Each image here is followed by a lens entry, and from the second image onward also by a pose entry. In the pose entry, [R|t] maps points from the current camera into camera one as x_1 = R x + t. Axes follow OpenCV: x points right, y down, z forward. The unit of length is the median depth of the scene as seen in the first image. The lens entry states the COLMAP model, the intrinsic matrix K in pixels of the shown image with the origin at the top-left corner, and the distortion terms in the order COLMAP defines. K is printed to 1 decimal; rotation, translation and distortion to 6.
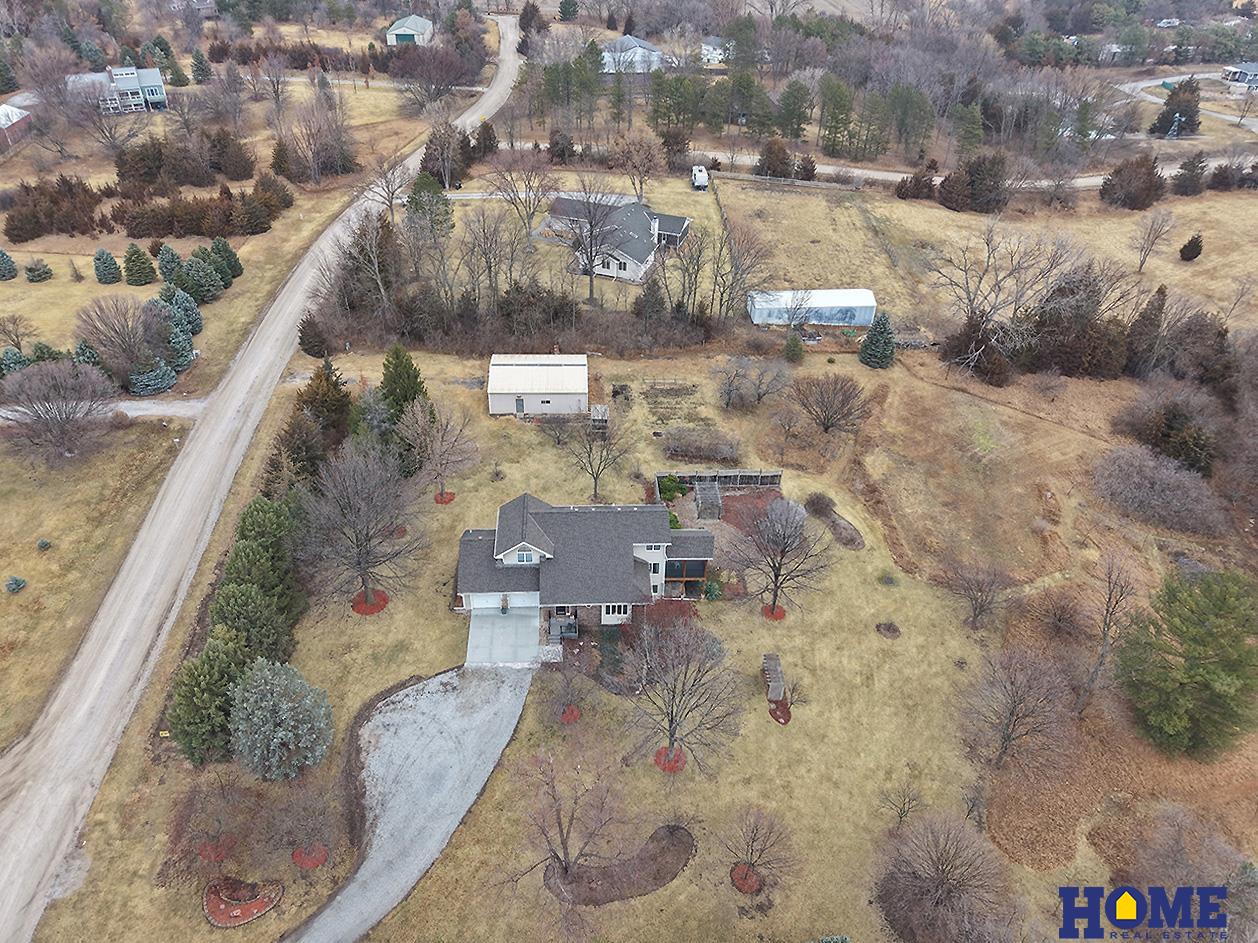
lens RADIAL K [[880.4, 0, 575.9], [0, 880.4, 449.0], [0, 0, 1]] dist [0.008639, -0.003827]
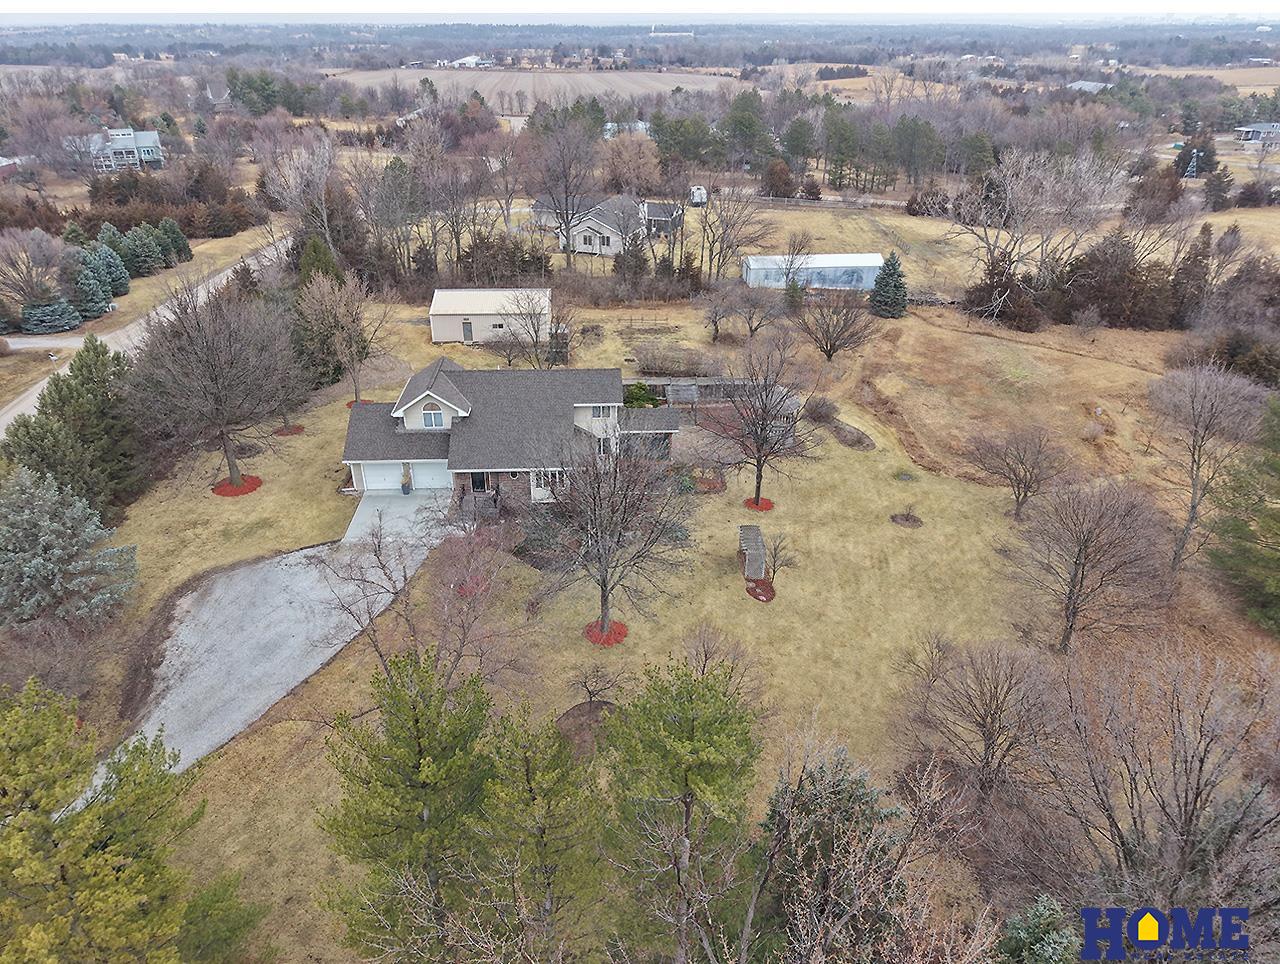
lens RADIAL K [[877.1, 0, 601.3], [0, 877.1, 478.7], [0, 0, 1]] dist [0.012139, -0.009840]
pose [[0.999952, -0.007104, -0.006781, 0.070277], [0.006158, 0.991417, -0.130592, 0.204836], [0.007650, 0.130544, 0.991413, 0.175693]]
